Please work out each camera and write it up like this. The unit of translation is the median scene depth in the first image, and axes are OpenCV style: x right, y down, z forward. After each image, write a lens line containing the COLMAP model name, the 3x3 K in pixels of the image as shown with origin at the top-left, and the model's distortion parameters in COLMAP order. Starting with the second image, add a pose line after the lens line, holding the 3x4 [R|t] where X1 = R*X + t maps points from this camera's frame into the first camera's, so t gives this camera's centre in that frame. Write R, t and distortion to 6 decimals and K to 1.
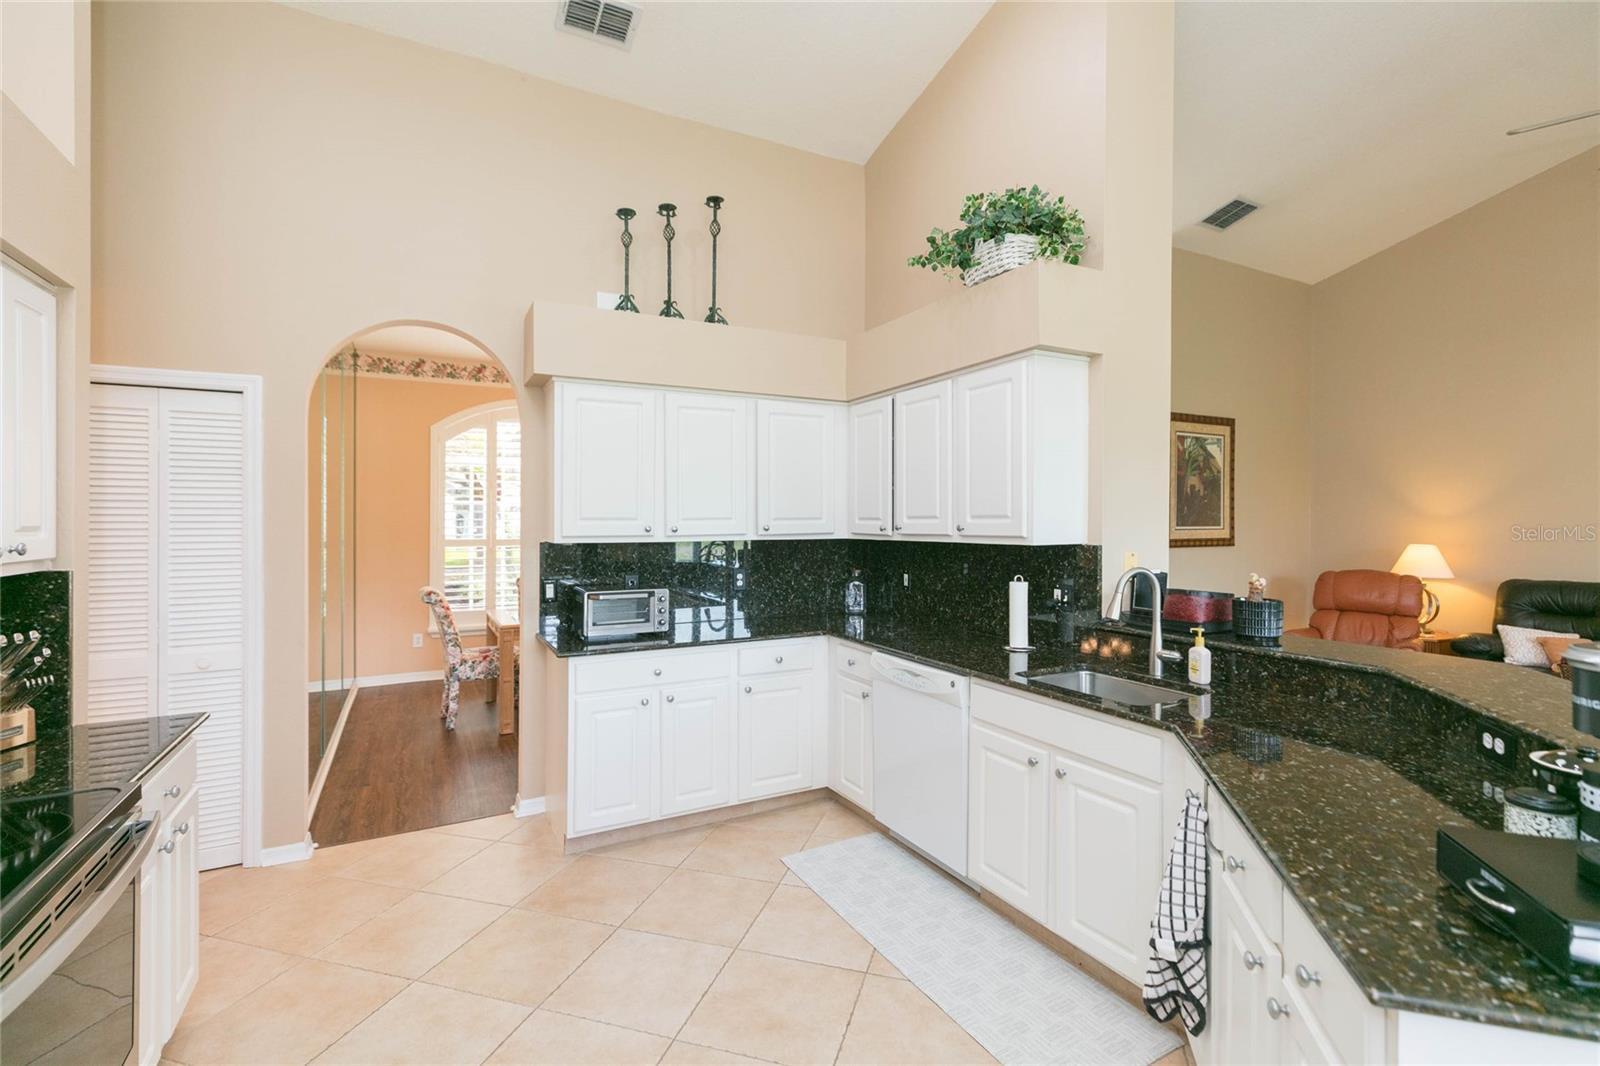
lens RADIAL K [[721.7, 0, 801.3], [0, 721.7, 523.8], [0, 0, 1]] dist [0.004982, -0.000399]
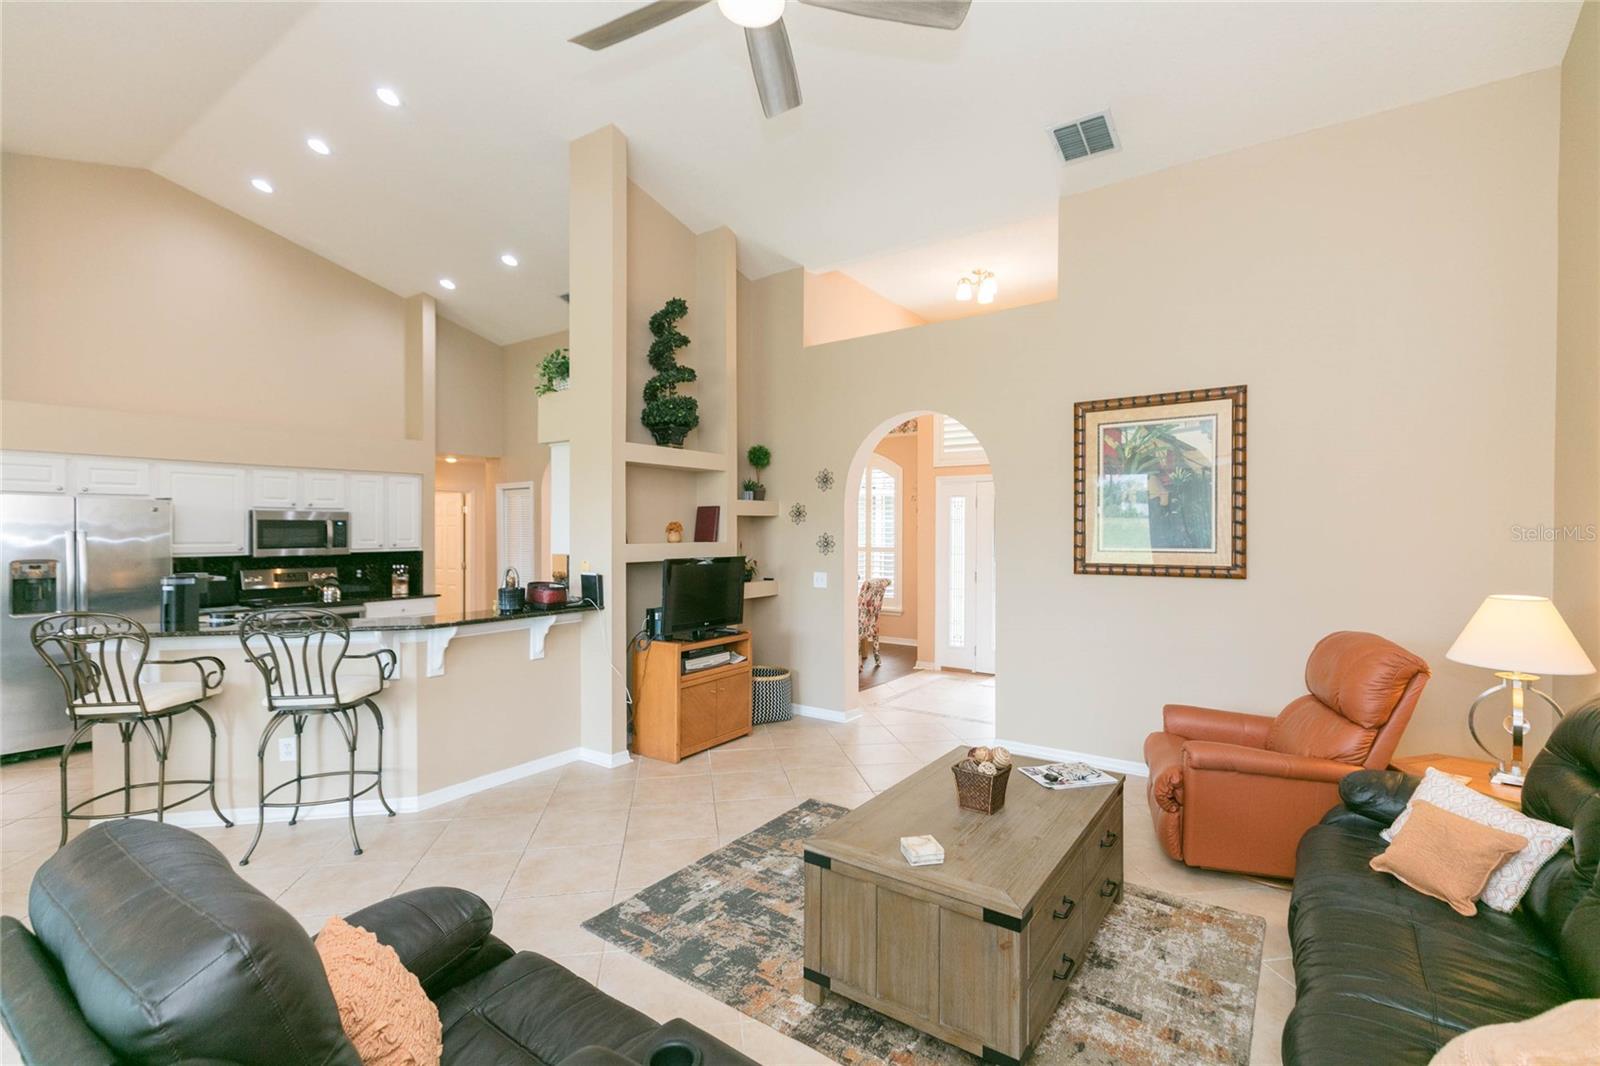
lens RADIAL K [[721.7, 0, 813.8], [0, 721.7, 522.1], [0, 0, 1]] dist [0.004982, -0.000399]
pose [[0.449939, -0.008154, -0.893022, 1.787549], [-0.000401, 0.999956, -0.009332, -0.026352], [0.893059, 0.004557, 0.449916, 0.632023]]
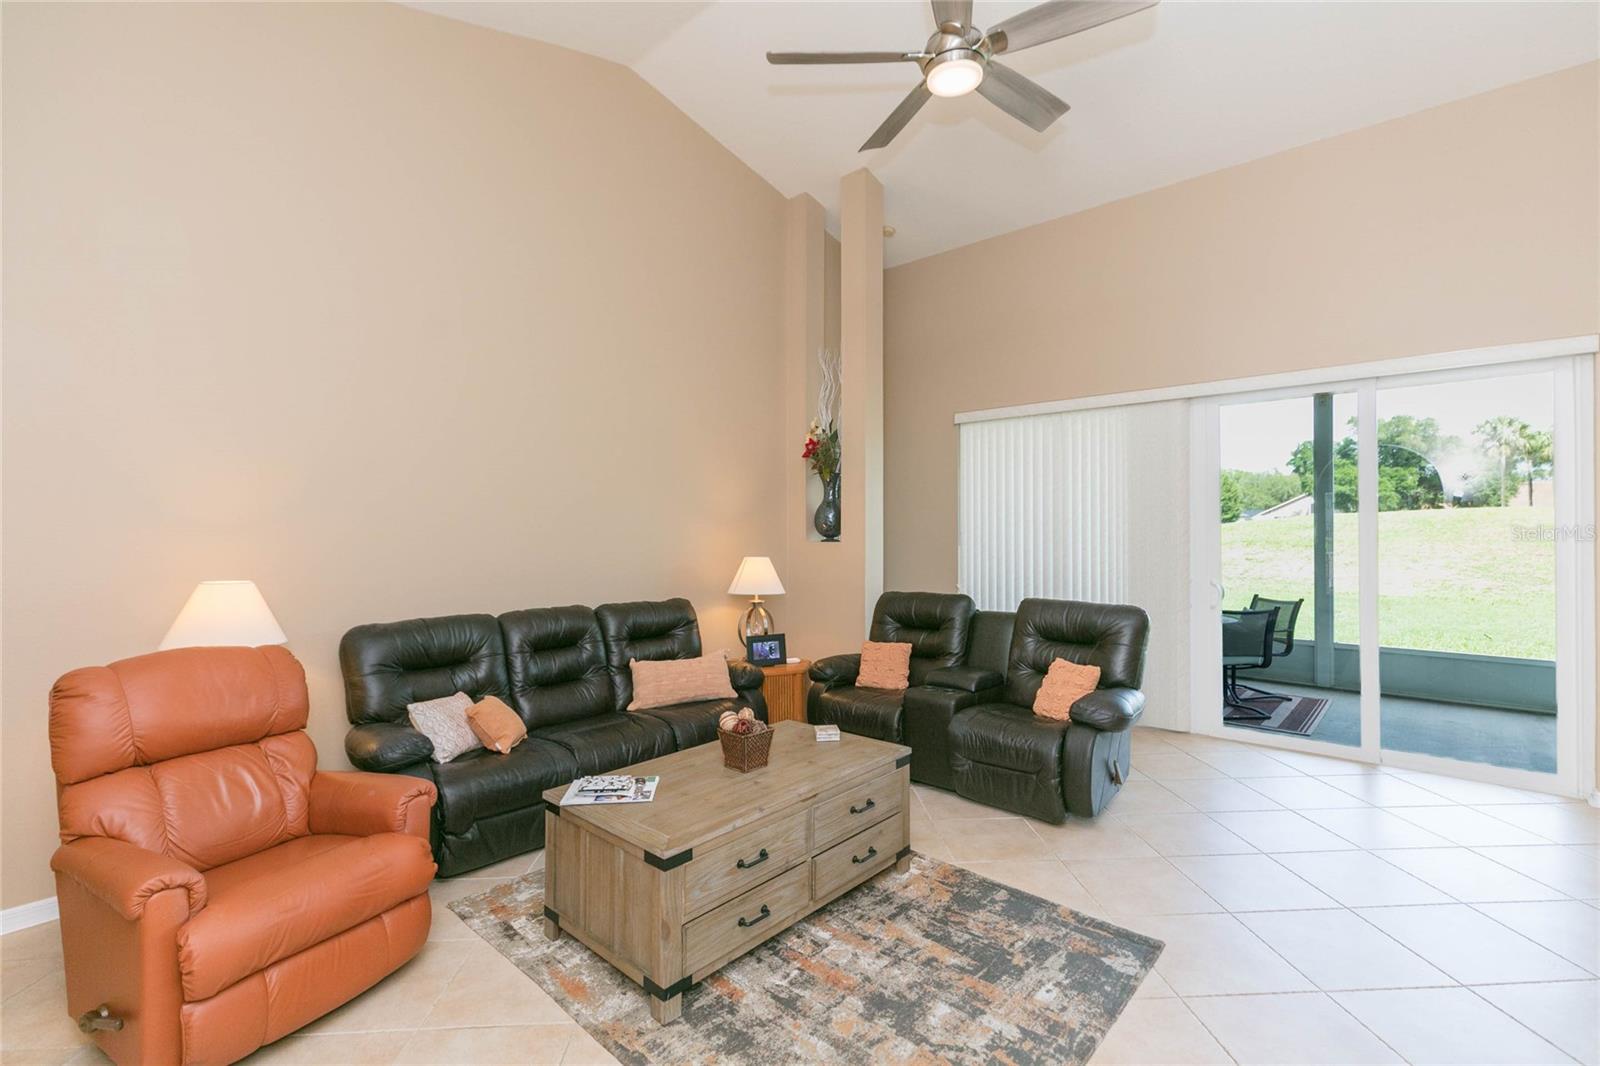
lens RADIAL K [[721.7, 0, 797.6], [0, 721.7, 527.0], [0, 0, 1]] dist [0.004982, -0.000399]
pose [[-0.320004, 0.004360, 0.947406, 0.430556], [0.012638, 0.999920, -0.000333, -0.007911], [-0.947332, 0.011867, -0.320034, 1.312938]]
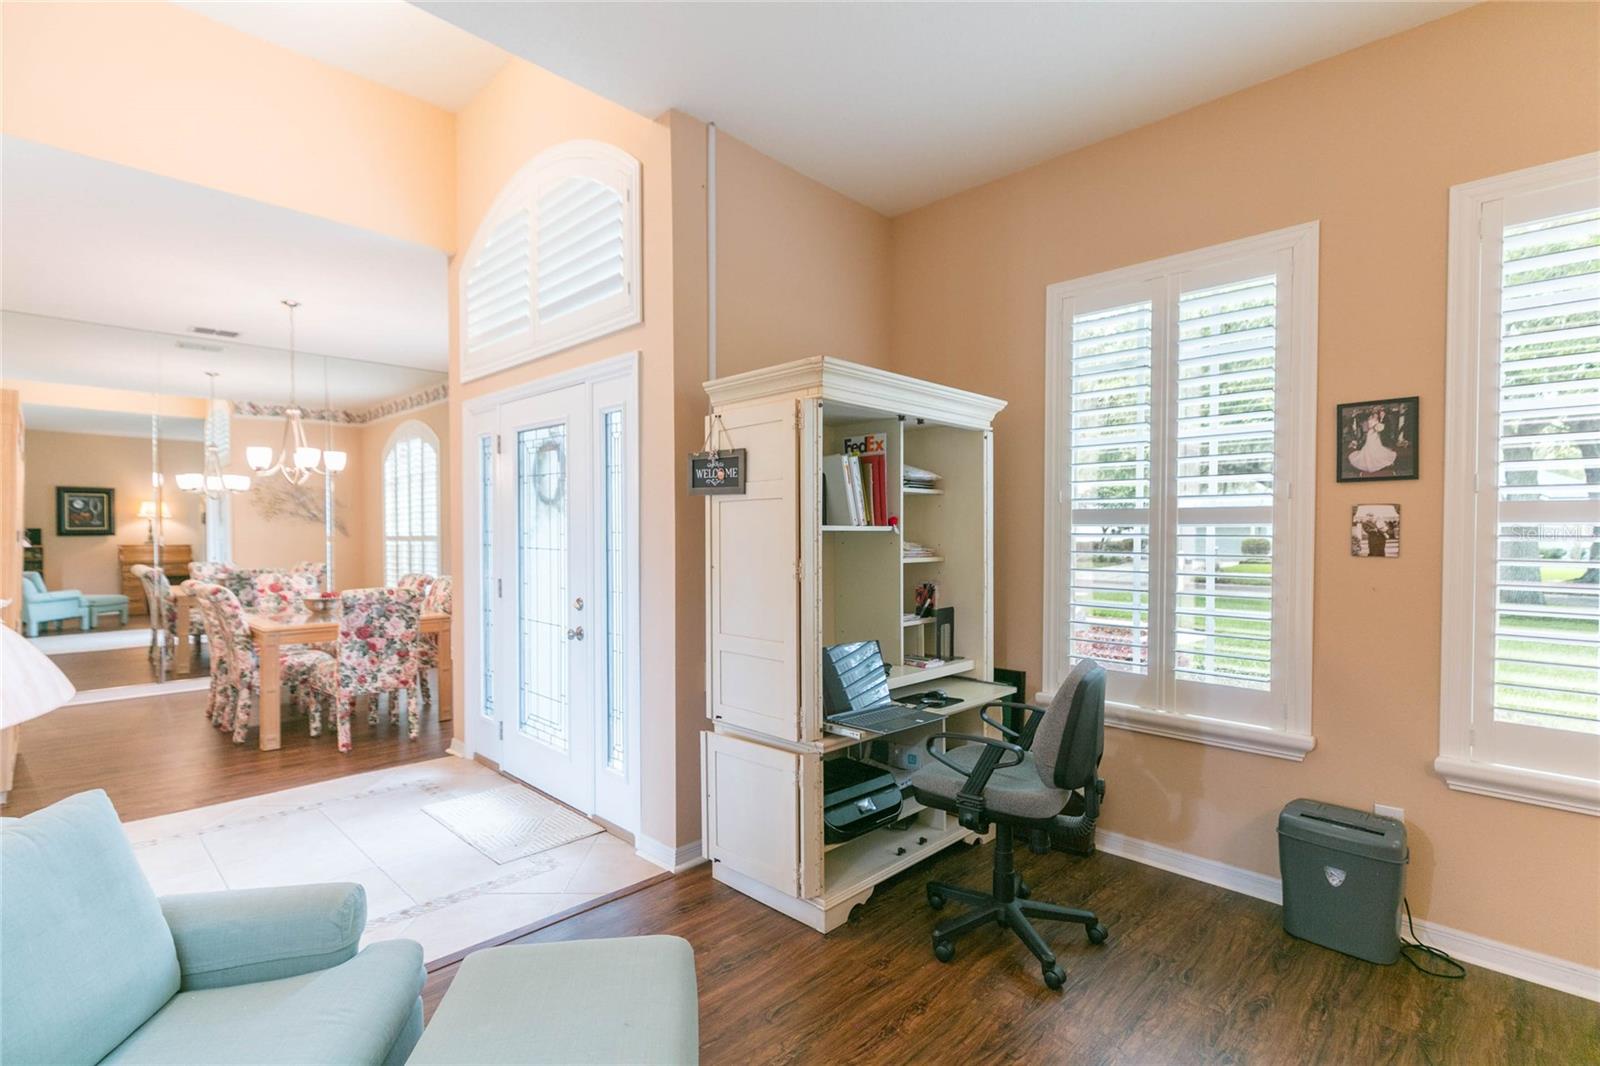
lens RADIAL K [[721.7, 0, 800.8], [0, 721.7, 548.0], [0, 0, 1]] dist [0.004982, -0.000399]
pose [[0.310731, 0.022527, -0.950231, 1.303159], [0.004340, 0.999675, 0.025118, 0.027533], [0.950488, -0.011929, 0.310532, 2.128563]]
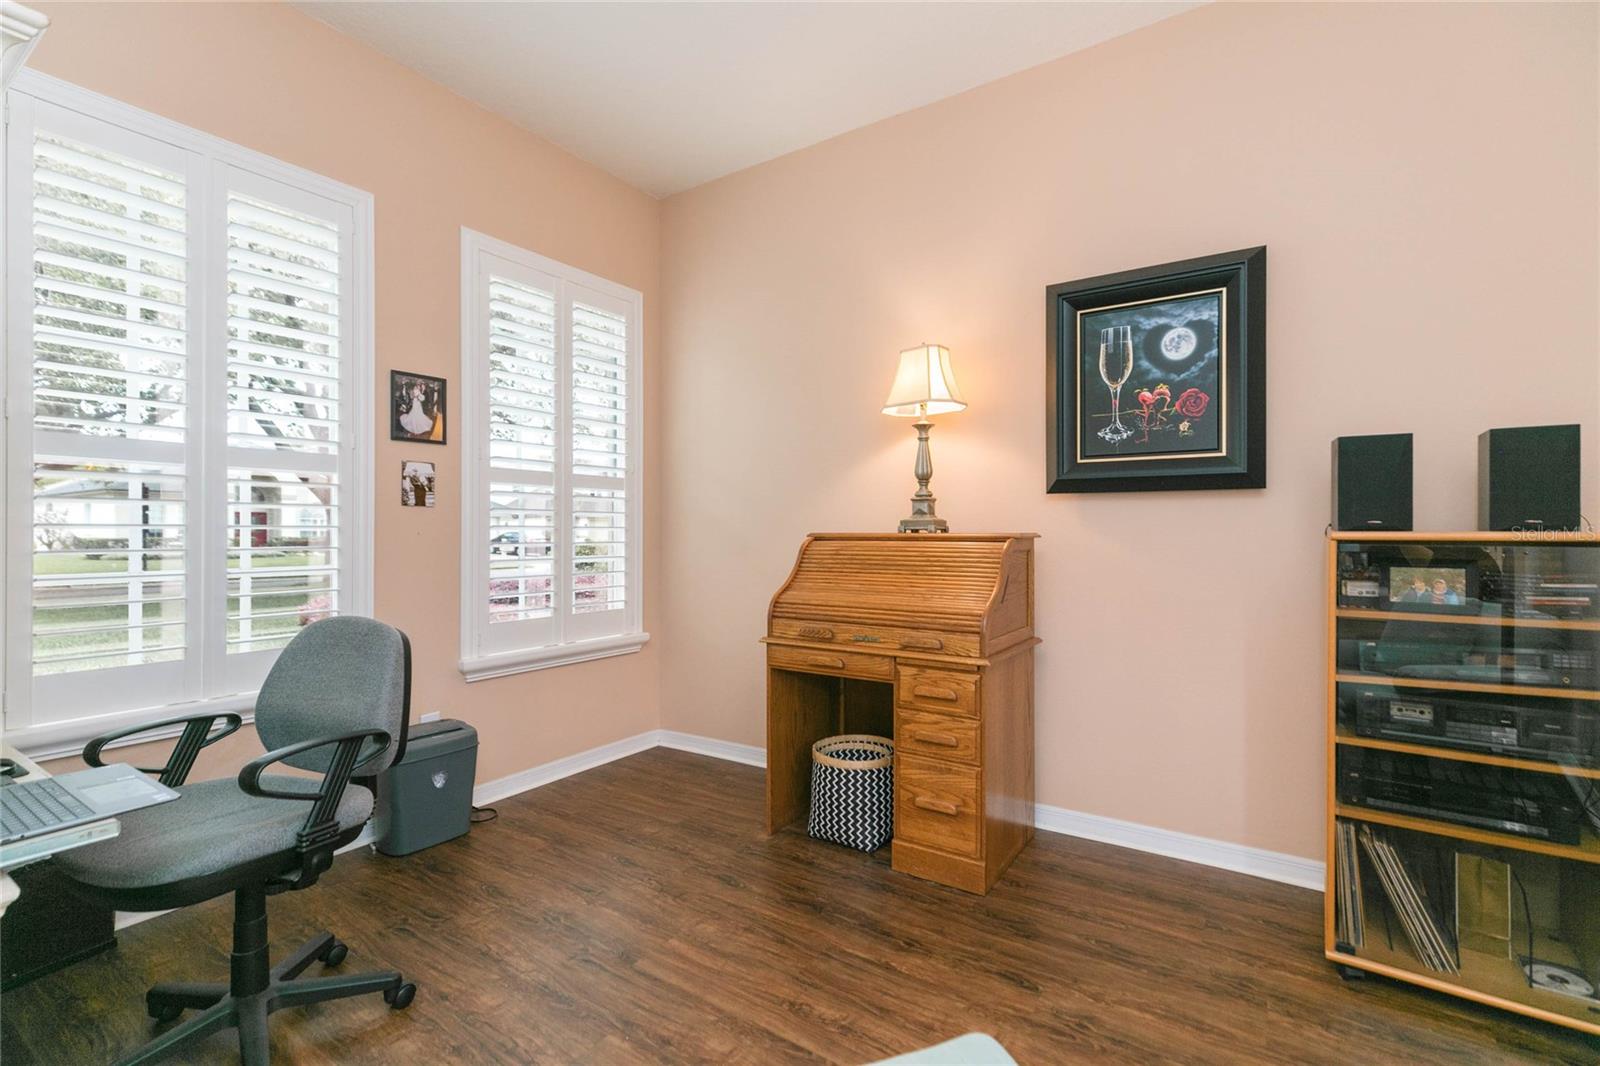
lens RADIAL K [[721.7, 0, 799.9], [0, 721.7, 522.7], [0, 0, 1]] dist [0.004982, -0.000399]
pose [[0.888130, 0.012731, 0.459417, 0.816522], [-0.011622, 0.999919, -0.005242, 0.074274], [-0.459446, -0.000683, 0.888205, 1.939662]]
